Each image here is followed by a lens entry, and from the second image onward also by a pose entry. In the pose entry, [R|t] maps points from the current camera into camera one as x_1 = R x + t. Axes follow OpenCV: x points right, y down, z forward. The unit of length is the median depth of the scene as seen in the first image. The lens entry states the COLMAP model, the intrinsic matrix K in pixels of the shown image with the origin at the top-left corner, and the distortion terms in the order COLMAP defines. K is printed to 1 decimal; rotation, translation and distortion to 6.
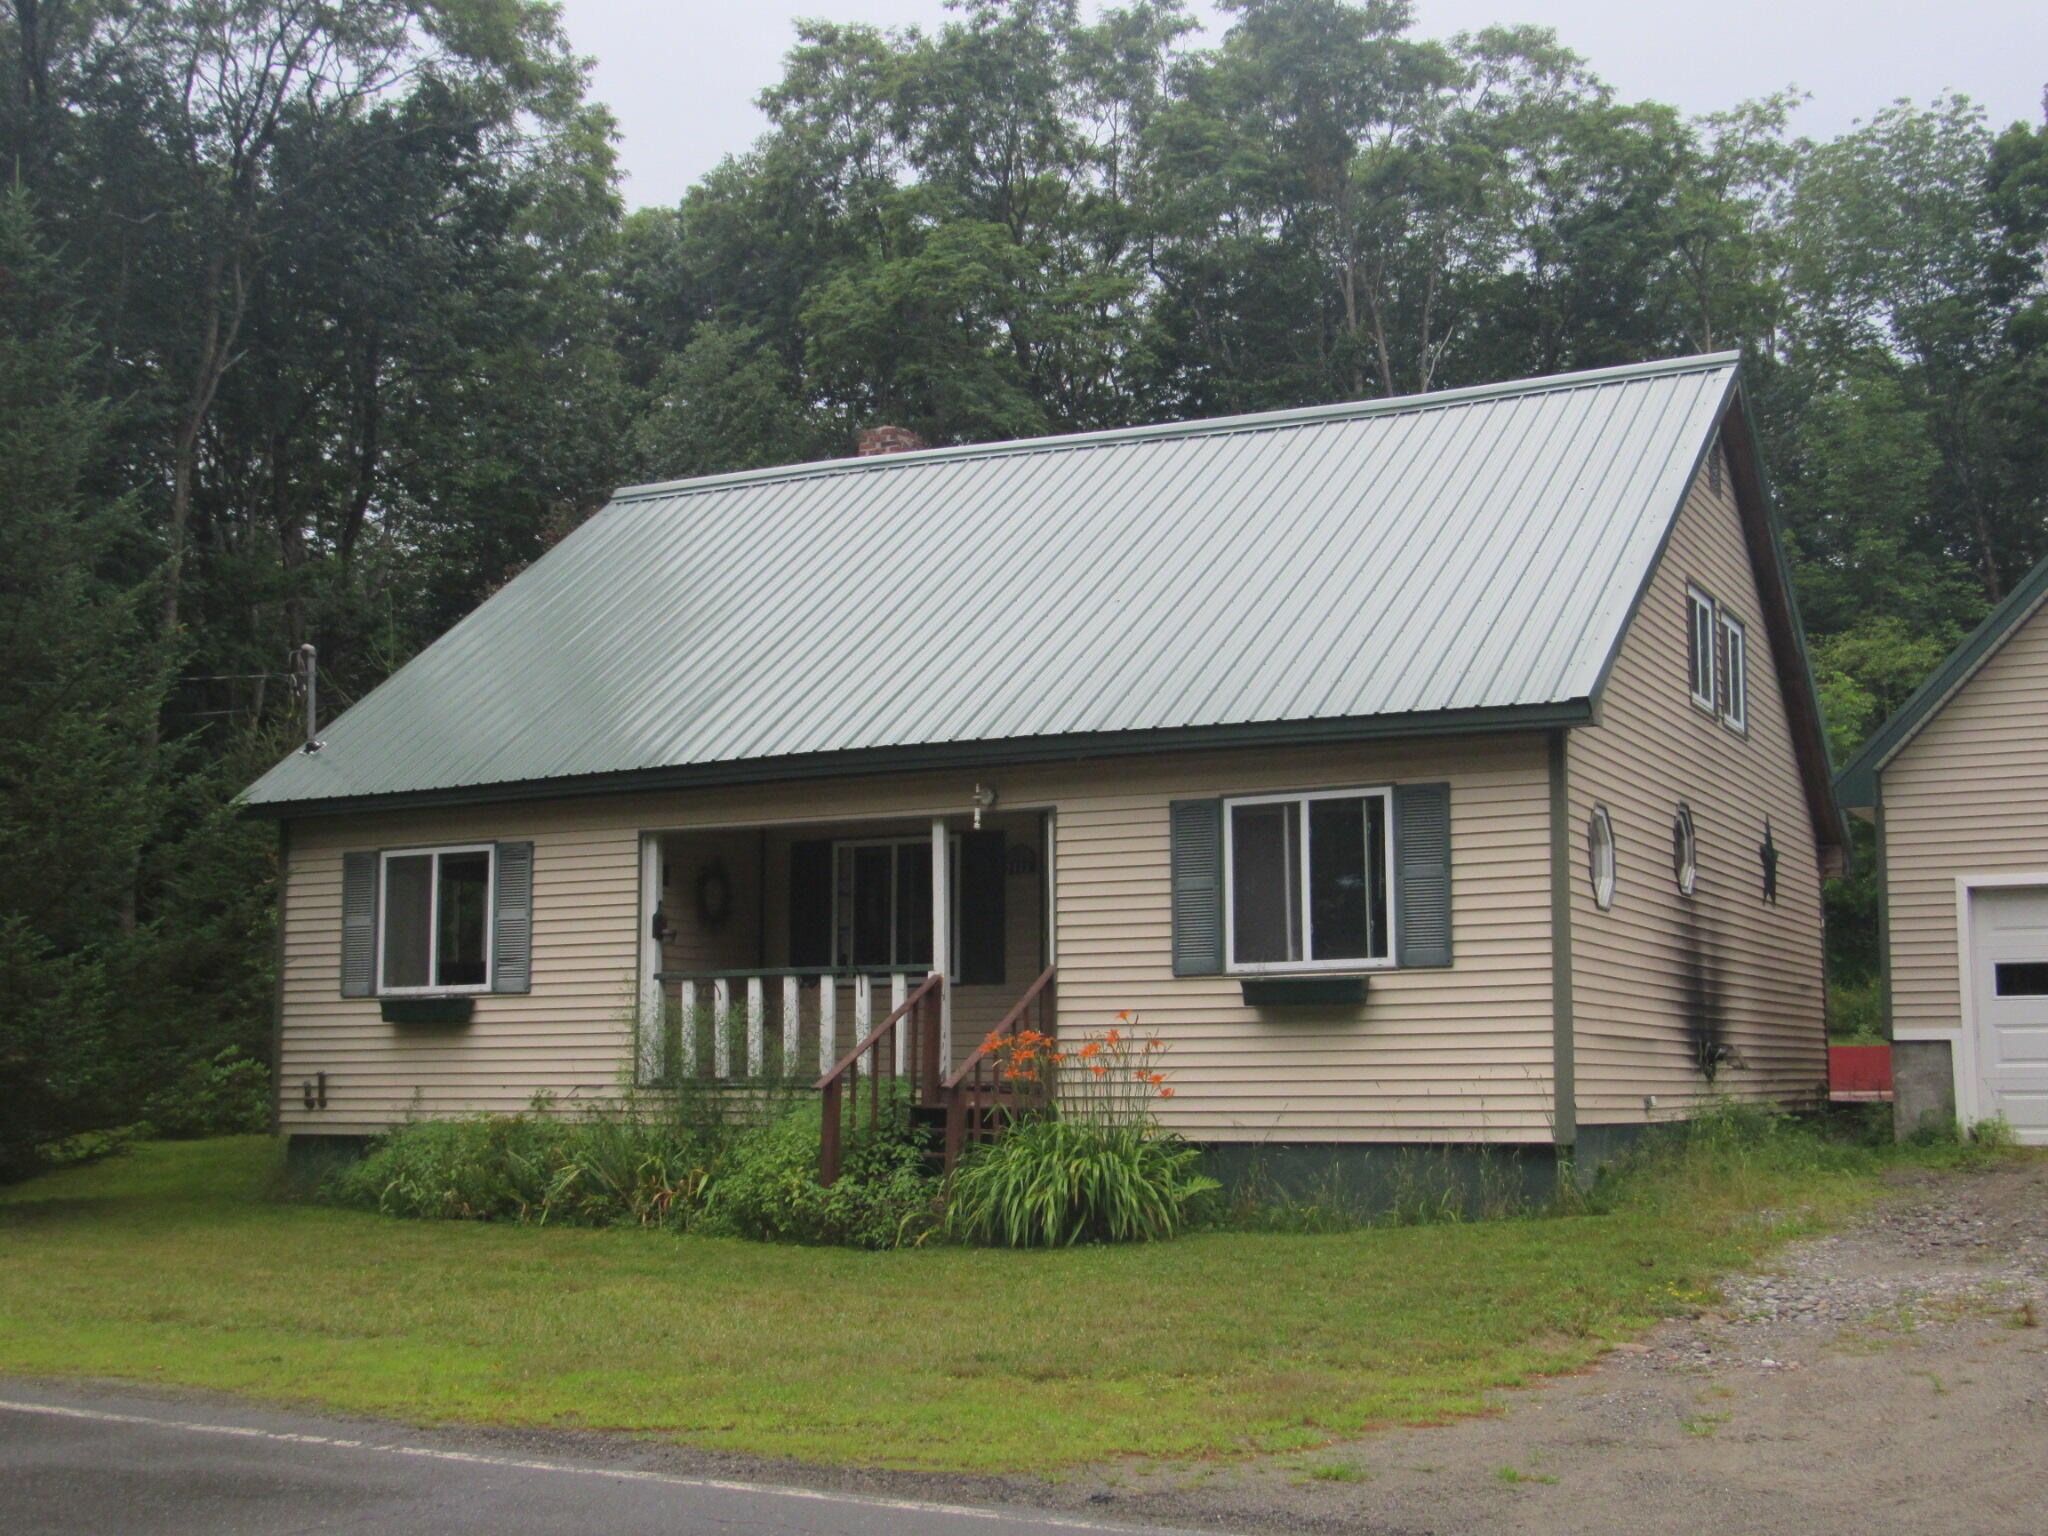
lens RADIAL K [[2527.6, 0, 1024.9], [0, 2527.6, 767.0], [0, 0, 1]] dist [-0.081780, 0.000000]
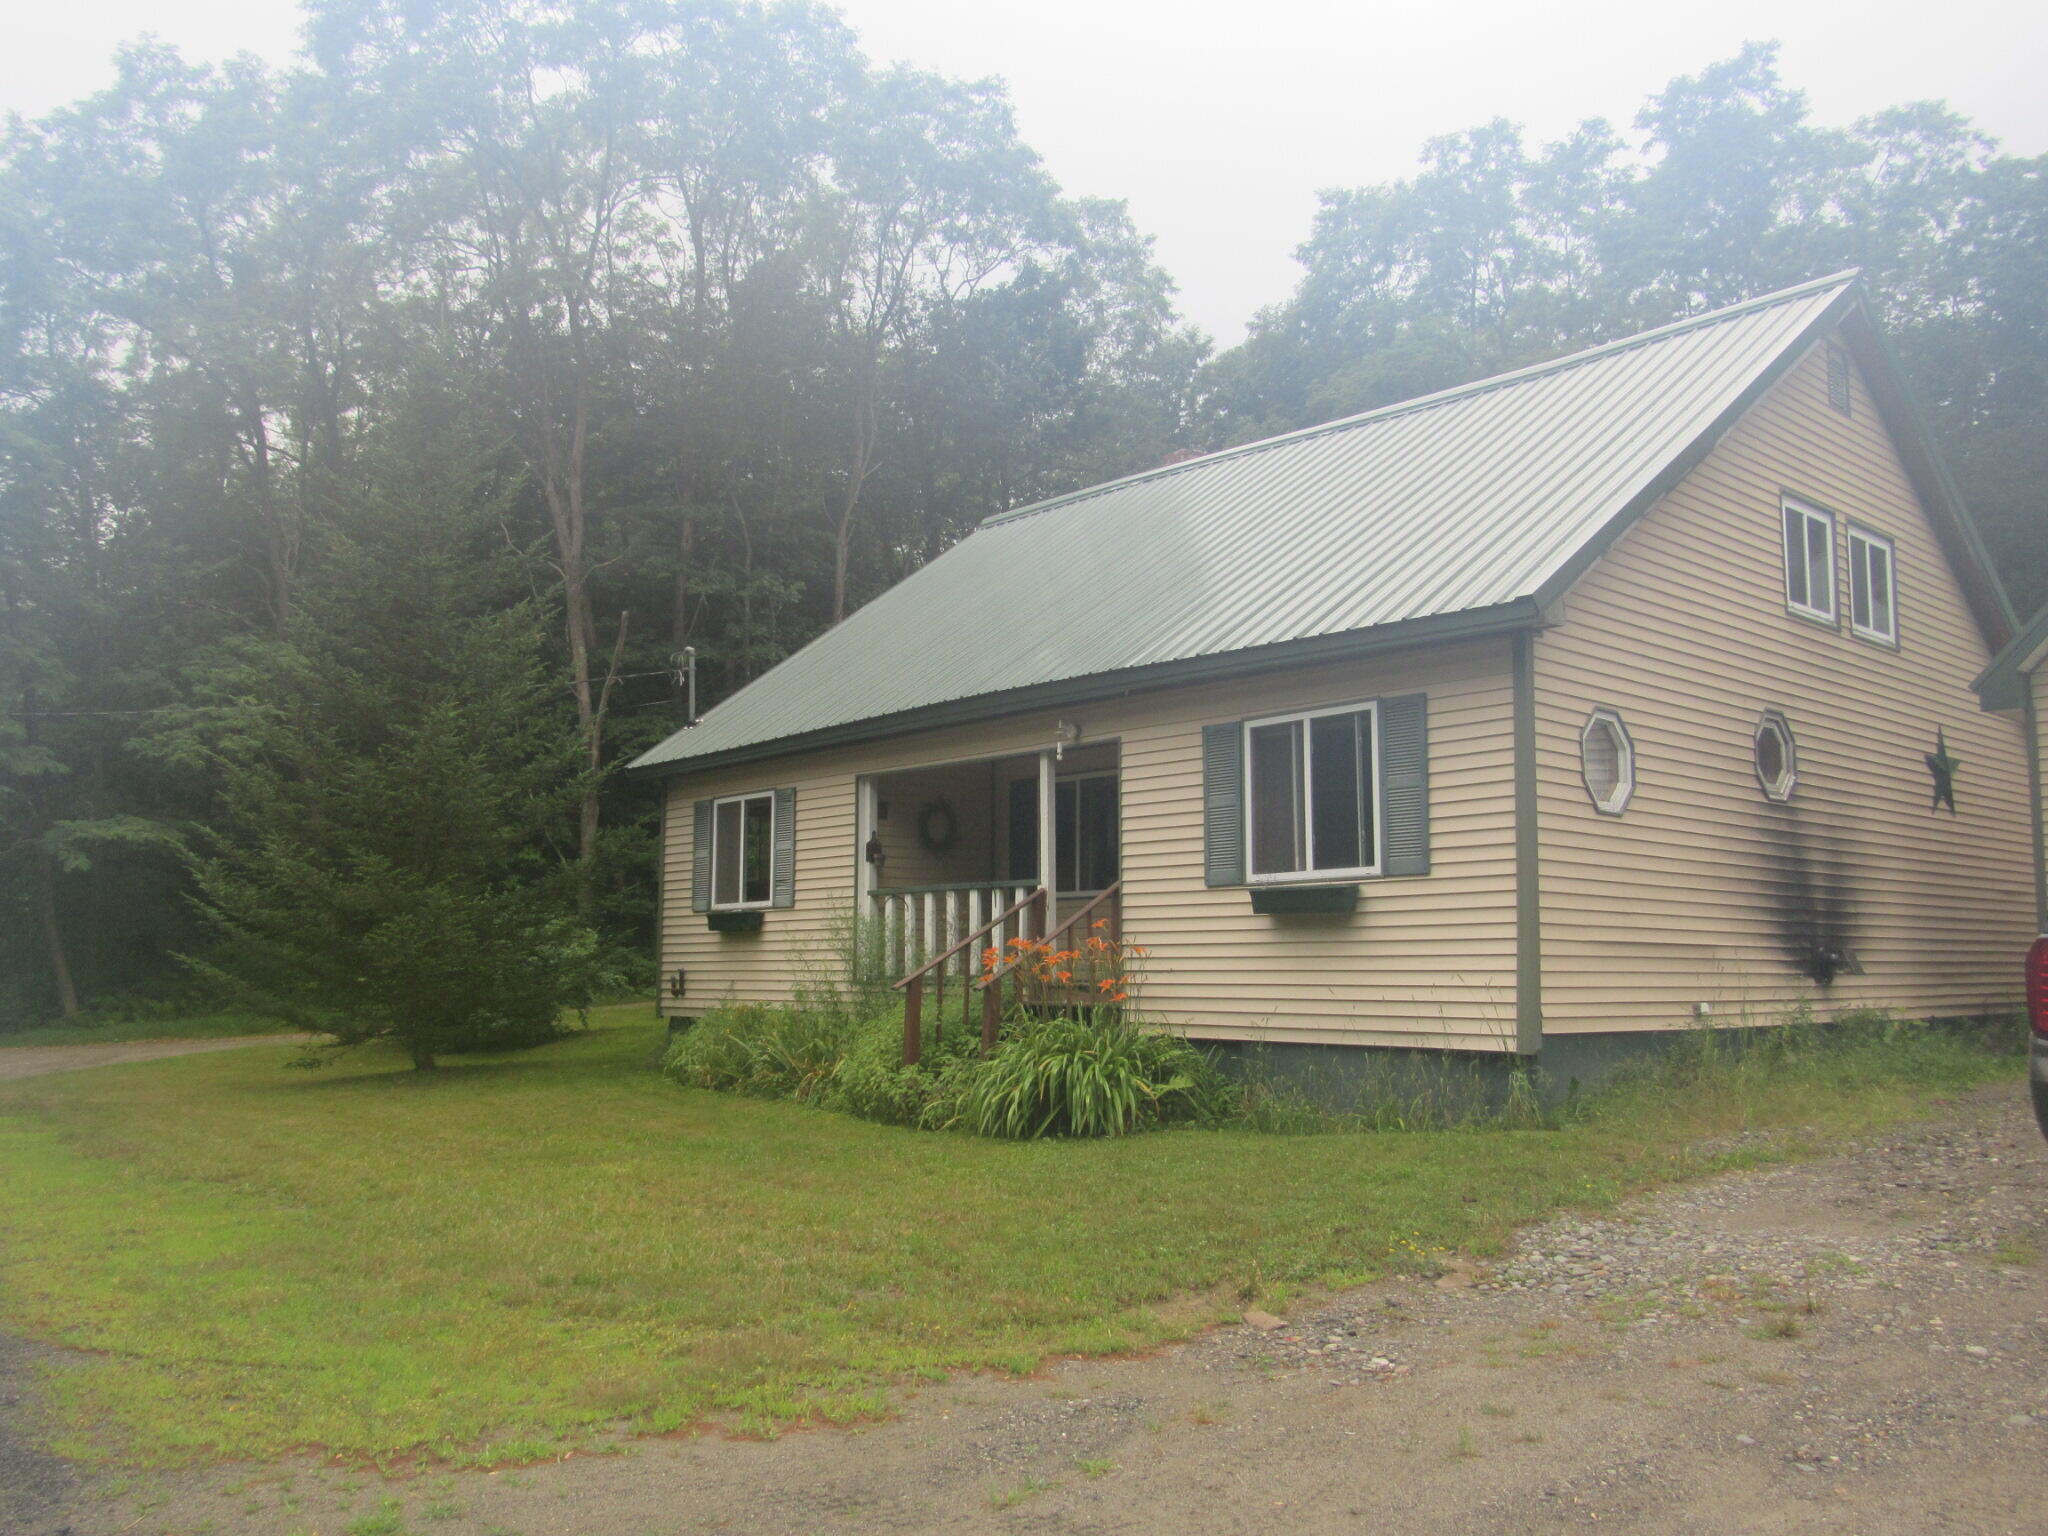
lens RADIAL K [[1684.7, 0, 1022.0], [0, 1684.7, 766.8], [0, 0, 1]] dist [-0.059819, 0.035840]
pose [[0.928348, -0.037495, -0.369817, 0.225397], [0.039267, 0.999225, -0.002738, 0.026484], [0.369633, -0.011980, 0.929100, 0.263364]]
